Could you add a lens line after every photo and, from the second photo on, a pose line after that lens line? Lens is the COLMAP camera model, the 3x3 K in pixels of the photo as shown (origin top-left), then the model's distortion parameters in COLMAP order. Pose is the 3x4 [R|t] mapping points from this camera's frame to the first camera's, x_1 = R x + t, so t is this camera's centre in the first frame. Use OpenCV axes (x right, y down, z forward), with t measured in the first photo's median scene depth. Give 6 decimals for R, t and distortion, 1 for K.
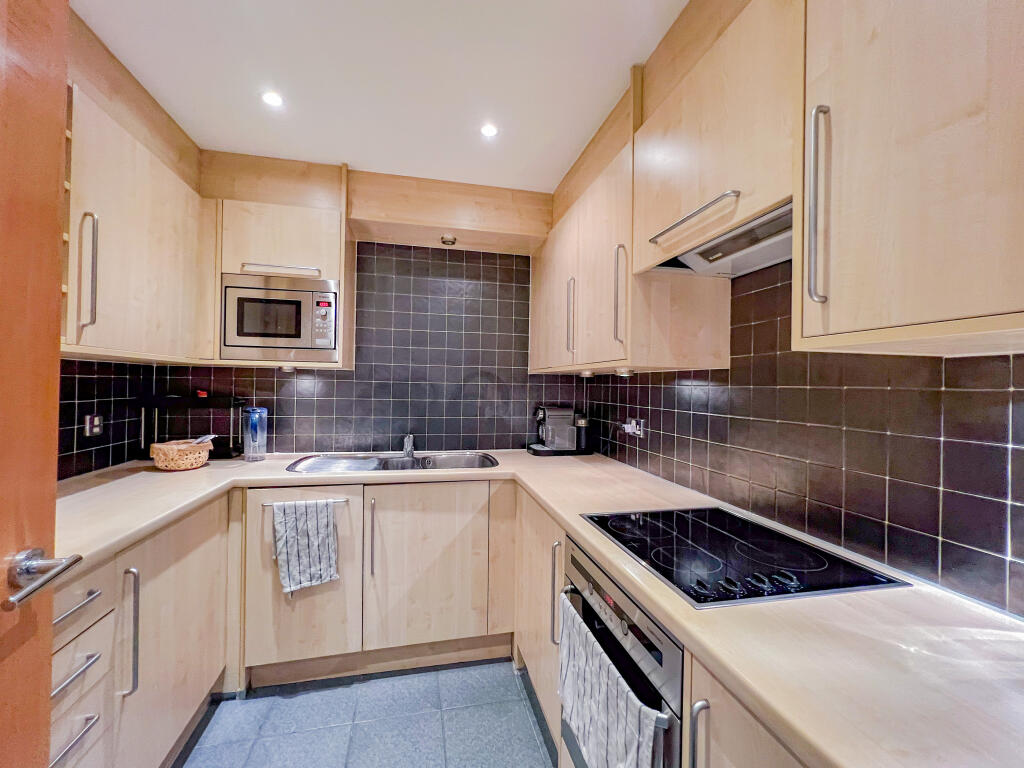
lens RADIAL K [[411.1, 0, 515.5], [0, 411.1, 384.8], [0, 0, 1]] dist [-0.002089, -0.000252]
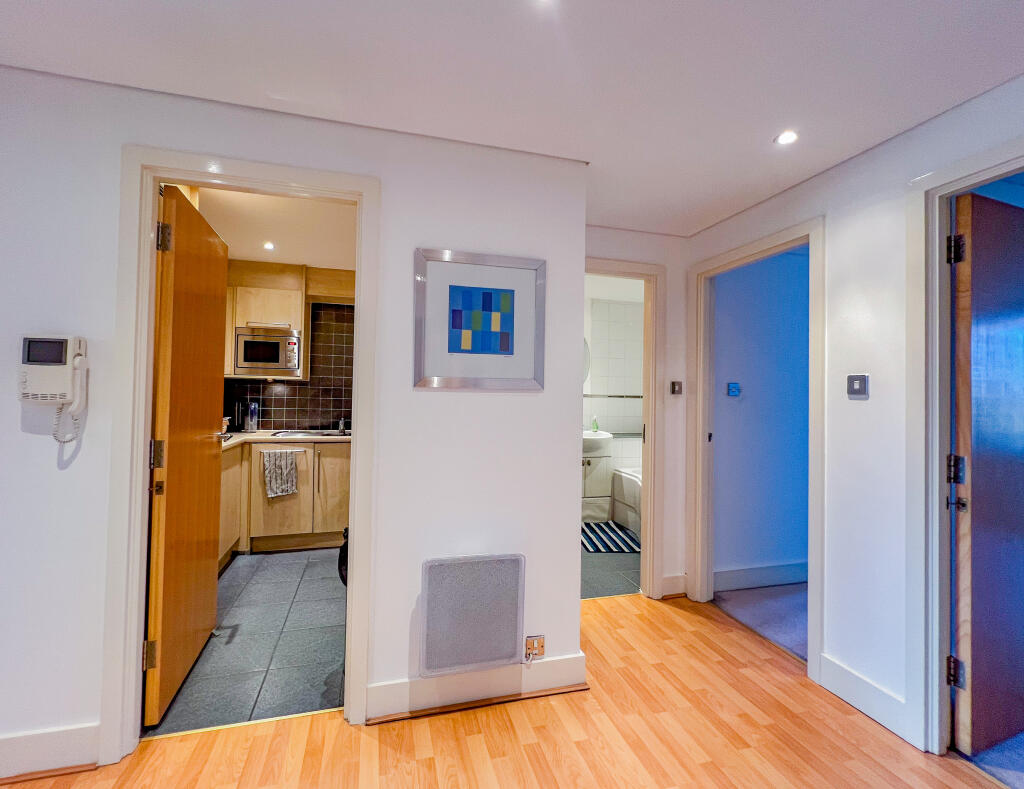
lens RADIAL K [[458.0, 0, 503.7], [0, 458.0, 390.5], [0, 0, 1]] dist [-0.000372, 0.000070]
pose [[0.999461, 0.003884, 0.032602, 0.382787], [-0.003667, 0.999971, -0.006695, 0.015620], [-0.032627, 0.006572, 0.999446, -1.003163]]
